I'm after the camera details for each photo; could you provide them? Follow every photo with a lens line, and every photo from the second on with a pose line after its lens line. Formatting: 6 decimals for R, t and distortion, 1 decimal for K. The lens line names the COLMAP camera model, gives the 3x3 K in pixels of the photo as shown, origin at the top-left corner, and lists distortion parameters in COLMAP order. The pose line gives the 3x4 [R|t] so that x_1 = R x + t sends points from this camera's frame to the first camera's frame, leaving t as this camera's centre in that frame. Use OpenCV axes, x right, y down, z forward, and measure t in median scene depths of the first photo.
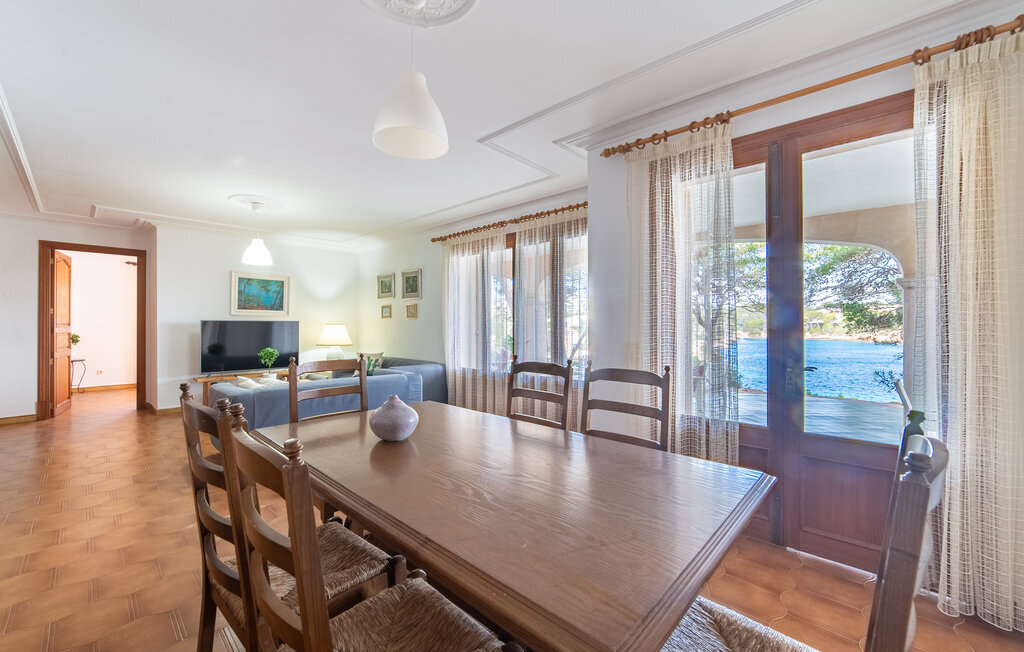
lens RADIAL K [[409.4, 0, 510.5], [0, 409.4, 324.7], [0, 0, 1]] dist [-0.001964, 0.000338]
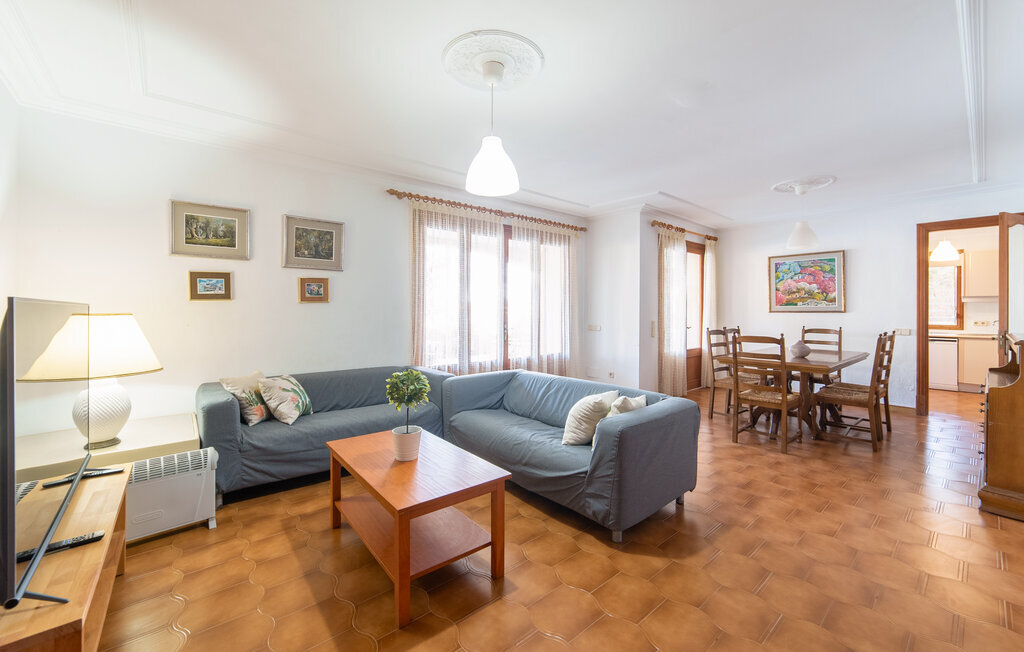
lens RADIAL K [[409.4, 0, 509.0], [0, 409.4, 311.2], [0, 0, 1]] dist [-0.001964, 0.000338]
pose [[0.100115, 0.002187, 0.994974, -0.770473], [0.011404, 0.999929, -0.003346, 0.002632], [-0.994911, 0.011681, 0.100083, 0.650042]]
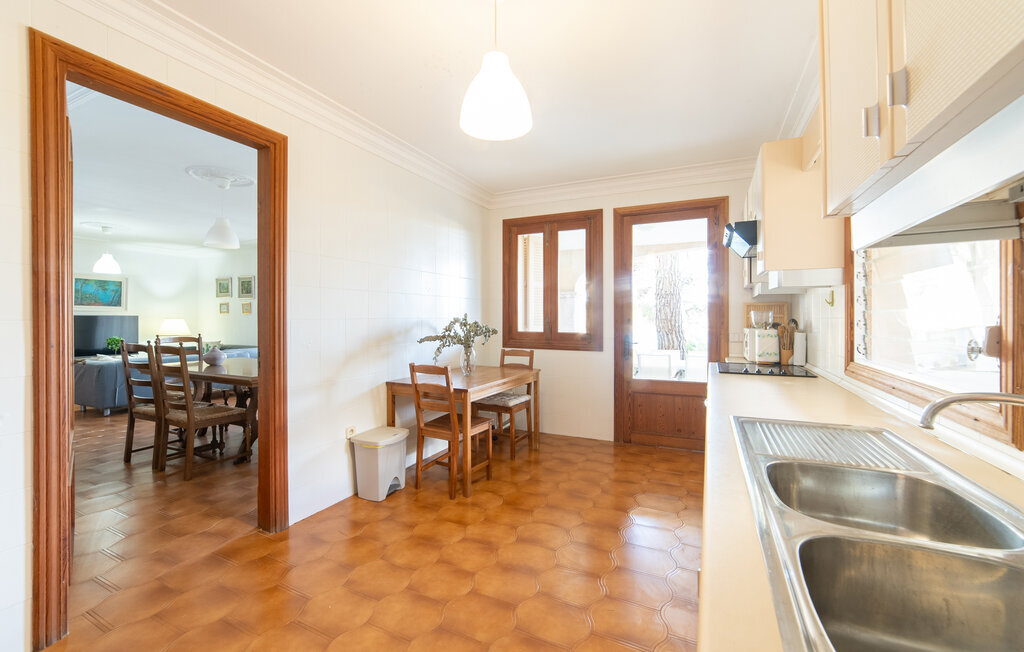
lens RADIAL K [[409.4, 0, 511.6], [0, 409.4, 321.0], [0, 0, 1]] dist [-0.001964, 0.000338]
pose [[0.955521, -0.002719, 0.294912, 0.169056], [0.000334, 0.999967, 0.008137, -0.002859], [-0.294924, -0.007677, 0.955490, -0.456765]]
